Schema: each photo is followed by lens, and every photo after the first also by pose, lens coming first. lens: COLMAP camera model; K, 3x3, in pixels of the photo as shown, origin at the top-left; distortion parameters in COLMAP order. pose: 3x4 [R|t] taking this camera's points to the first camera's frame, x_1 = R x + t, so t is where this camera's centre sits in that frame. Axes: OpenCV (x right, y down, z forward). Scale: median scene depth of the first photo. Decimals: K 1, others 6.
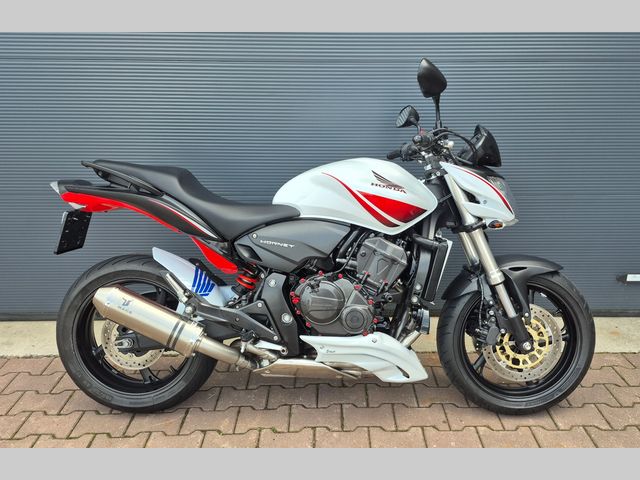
lens RADIAL K [[631.2, 0, 322.4], [0, 631.2, 240.3], [0, 0, 1]] dist [0.096822, -0.014897]
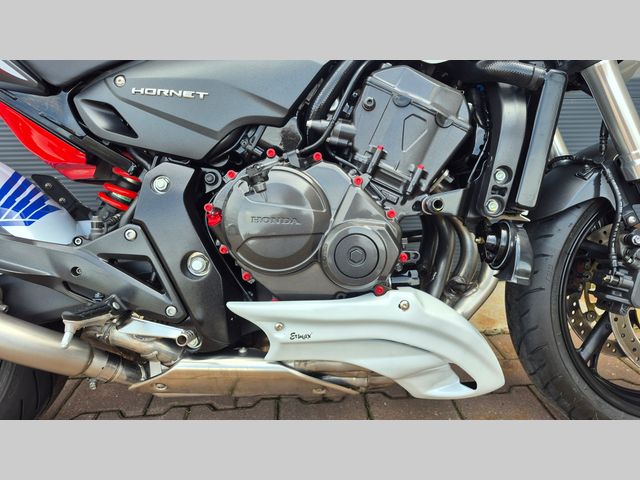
lens RADIAL K [[543.5, 0, 320.4], [0, 543.5, 213.3], [0, 0, 1]] dist [0.026834, -0.005565]
pose [[0.997875, -0.027176, 0.059224, 0.007267], [0.030352, 0.998112, -0.053392, 0.109013], [-0.057661, 0.055076, 0.996816, 0.608241]]
